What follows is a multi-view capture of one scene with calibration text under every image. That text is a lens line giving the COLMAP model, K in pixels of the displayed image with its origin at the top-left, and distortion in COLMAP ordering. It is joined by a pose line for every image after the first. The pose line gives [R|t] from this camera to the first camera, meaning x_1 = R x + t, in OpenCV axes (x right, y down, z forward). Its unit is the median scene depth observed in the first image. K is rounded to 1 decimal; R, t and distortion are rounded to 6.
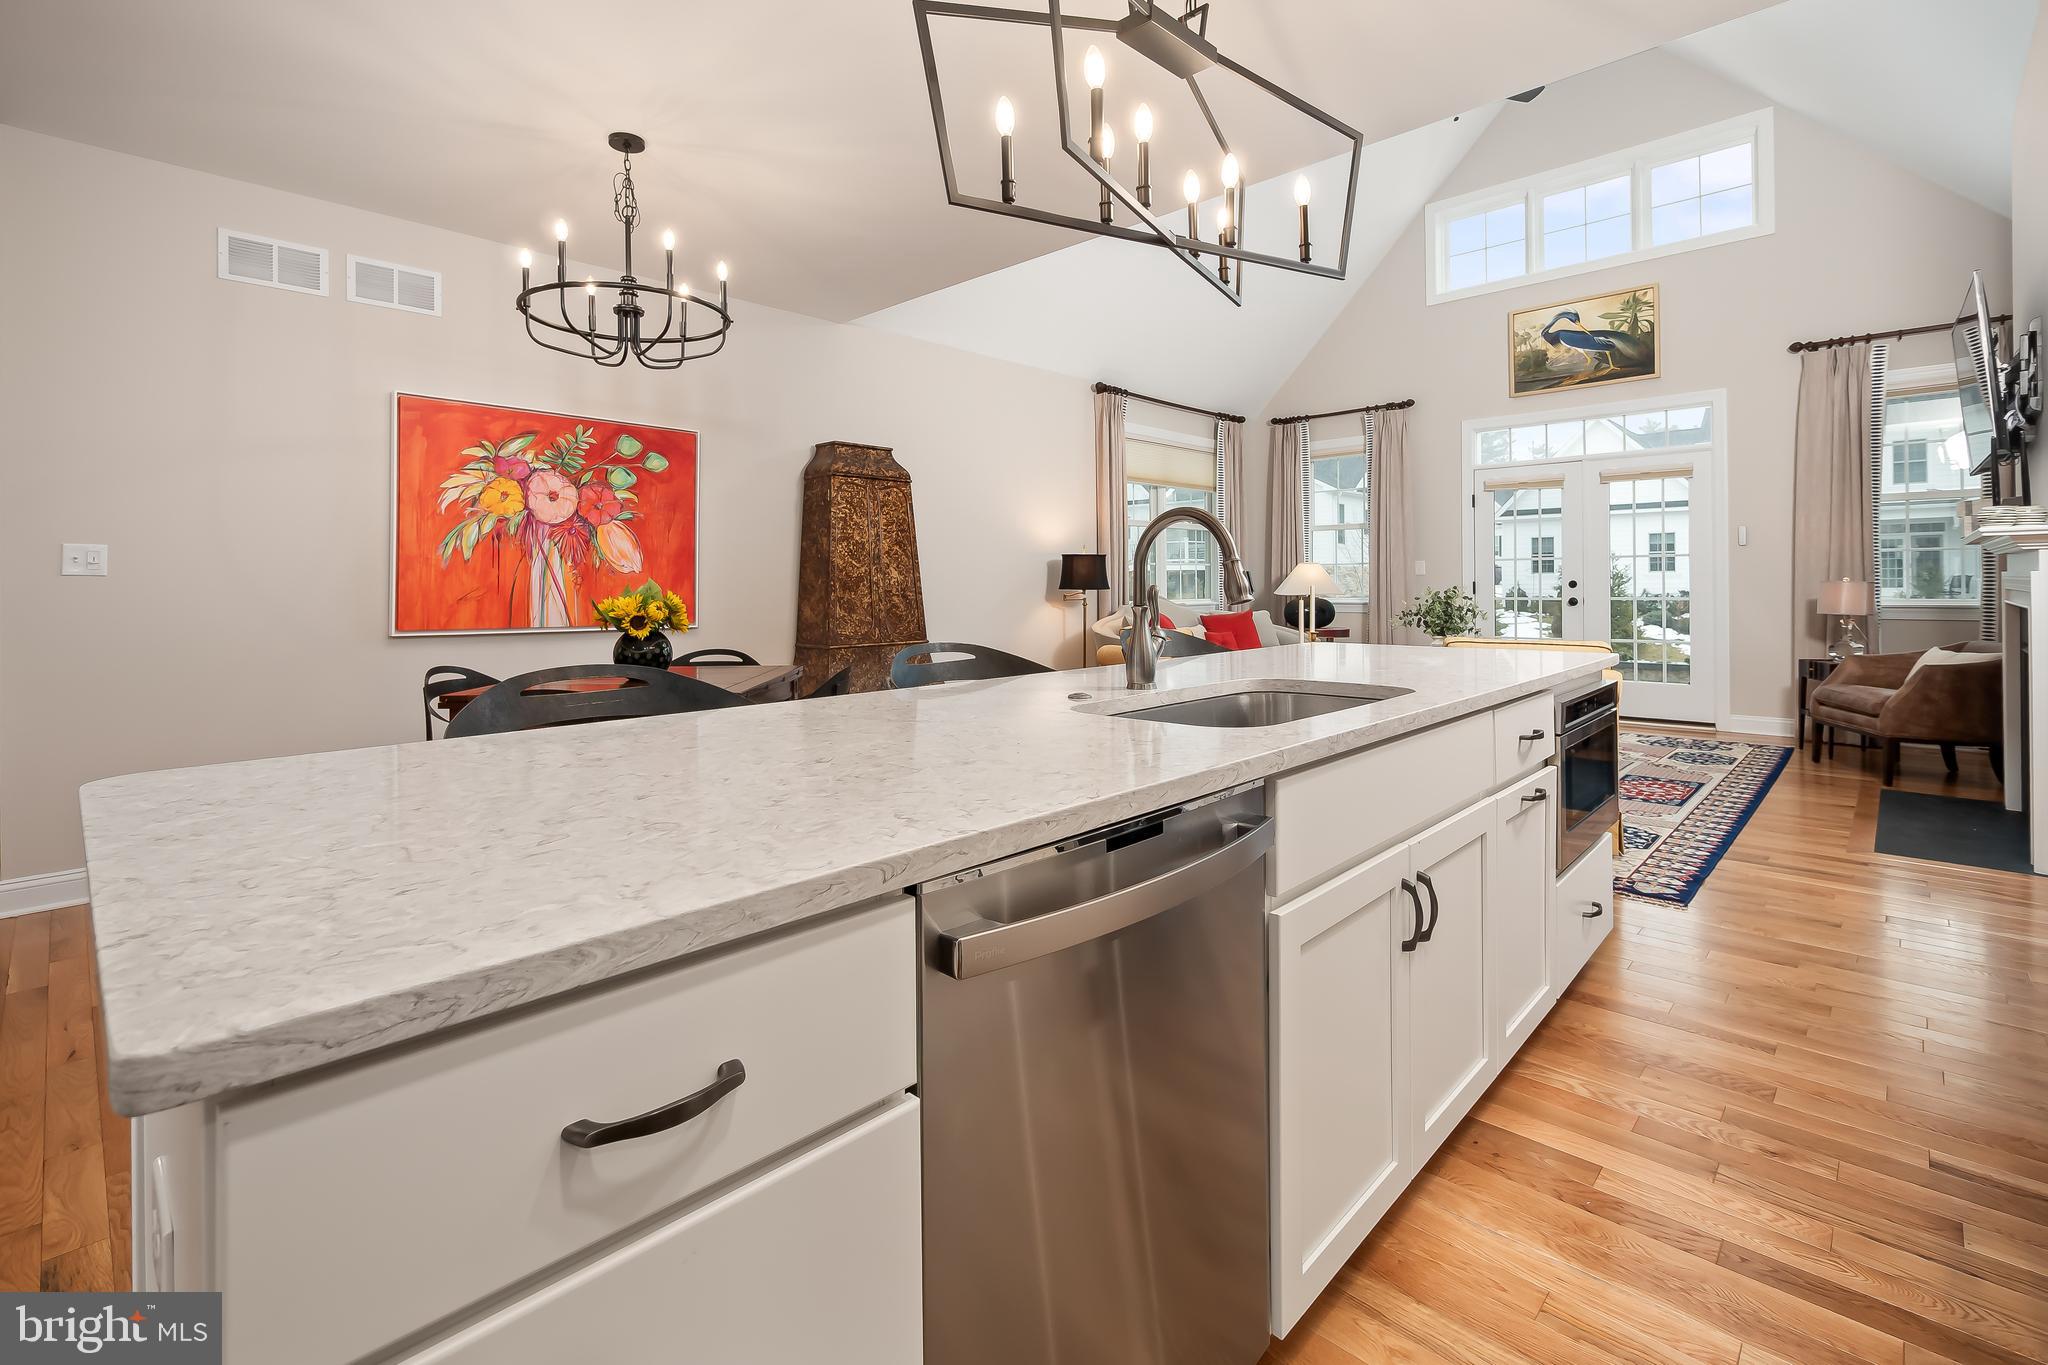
lens RADIAL K [[923.7, 0, 1023.1], [0, 923.7, 580.7], [0, 0, 1]] dist [-0.001019, -0.000024]
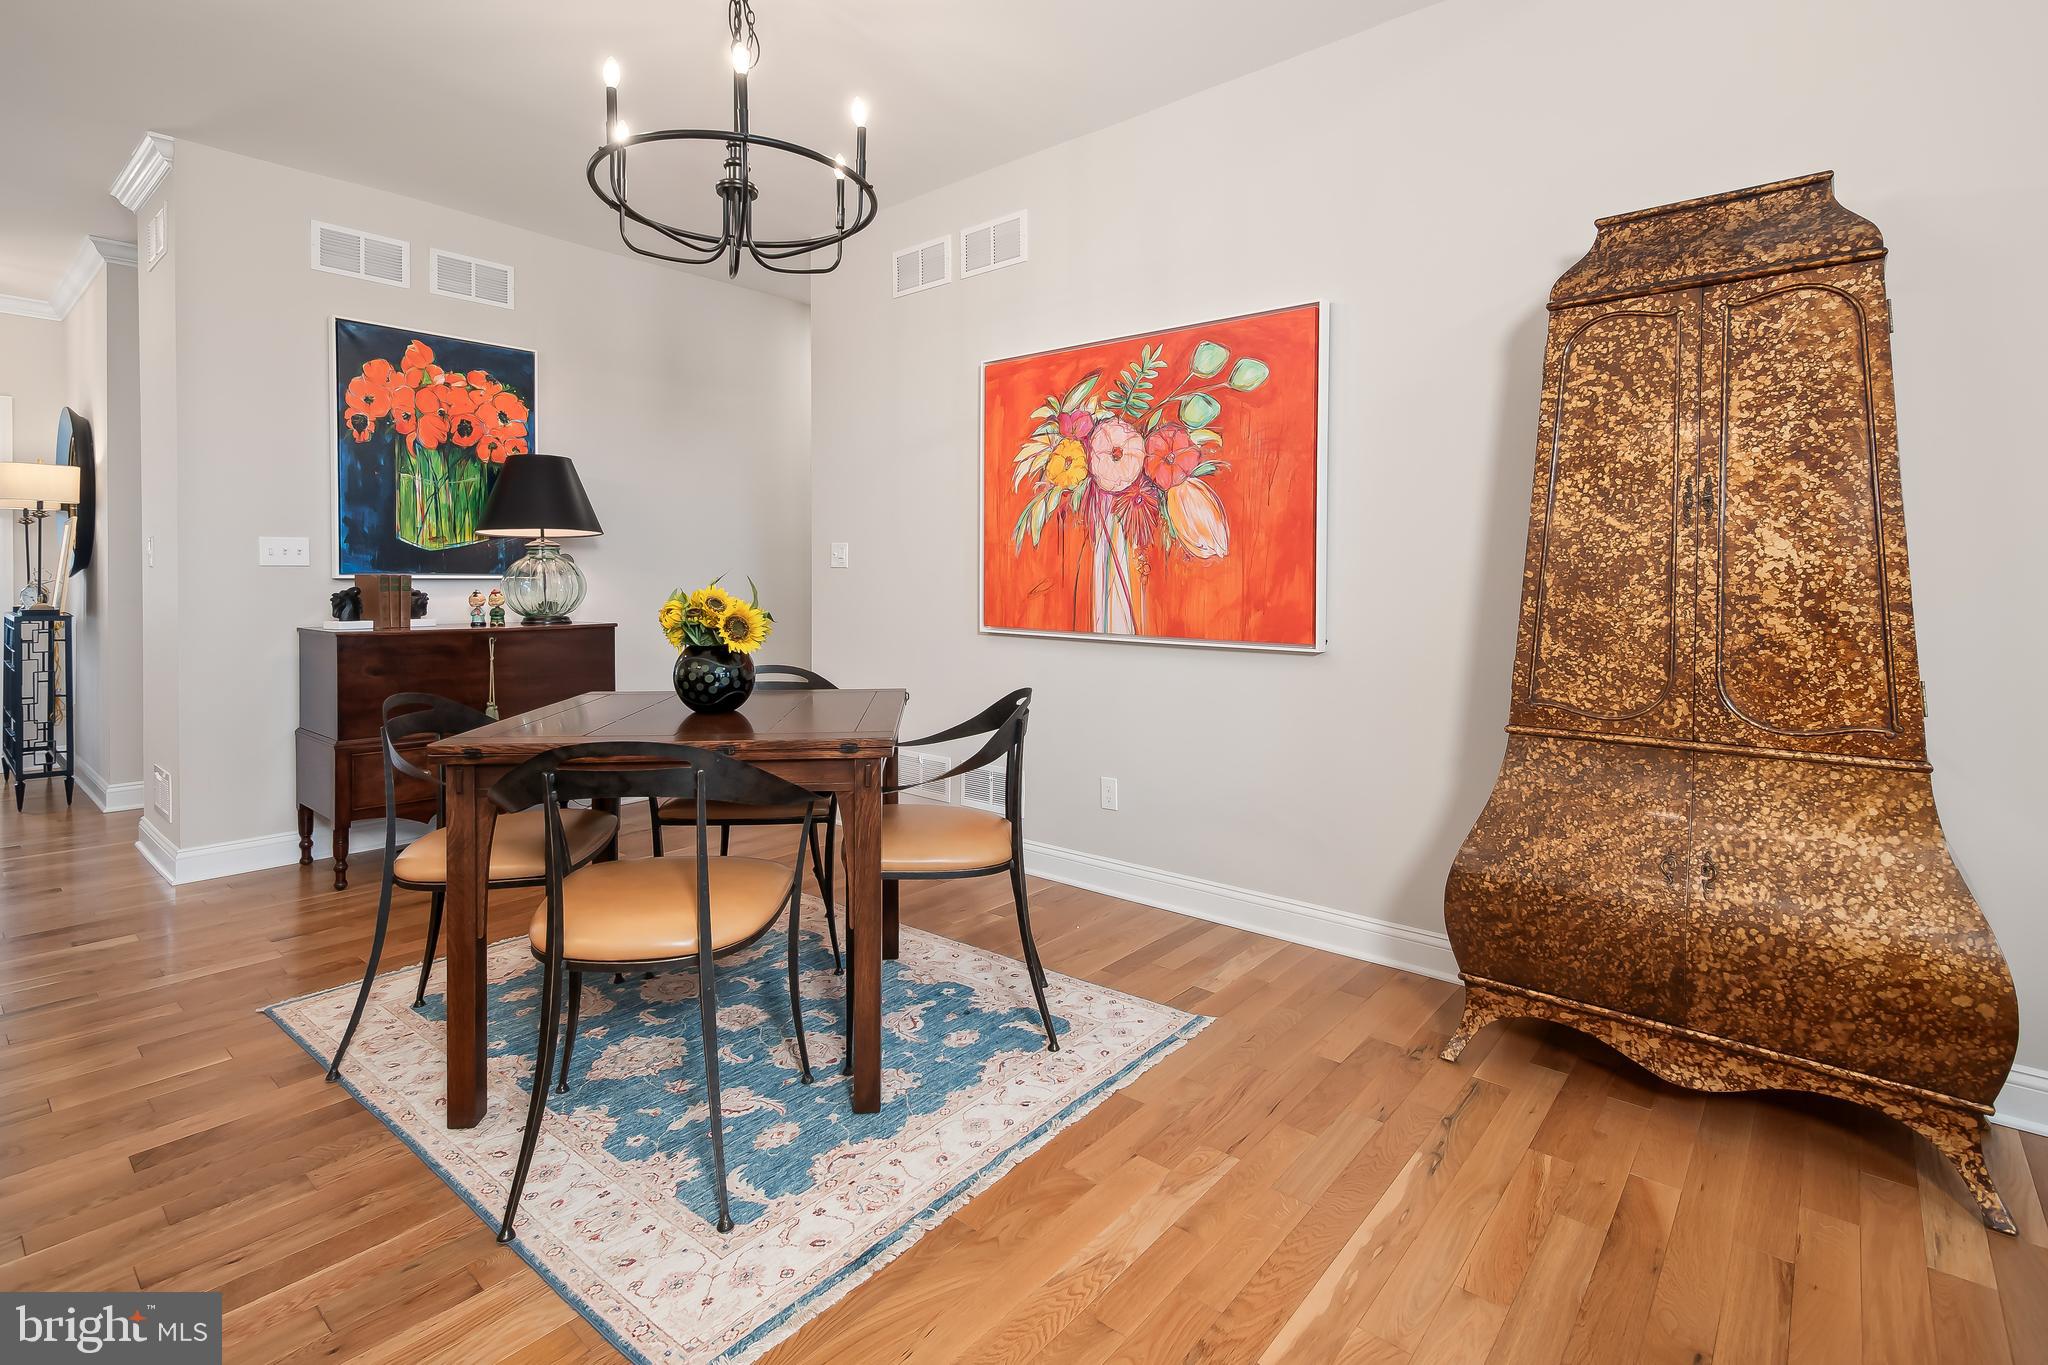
lens RADIAL K [[960.3, 0, 1026.6], [0, 960.3, 584.6], [0, 0, 1]] dist [0.001948, 0.000236]
pose [[0.065579, 0.013007, -0.997763, 0.199925], [0.002649, 0.999909, 0.013209, 0.000824], [0.997844, -0.003509, 0.065539, 0.730721]]
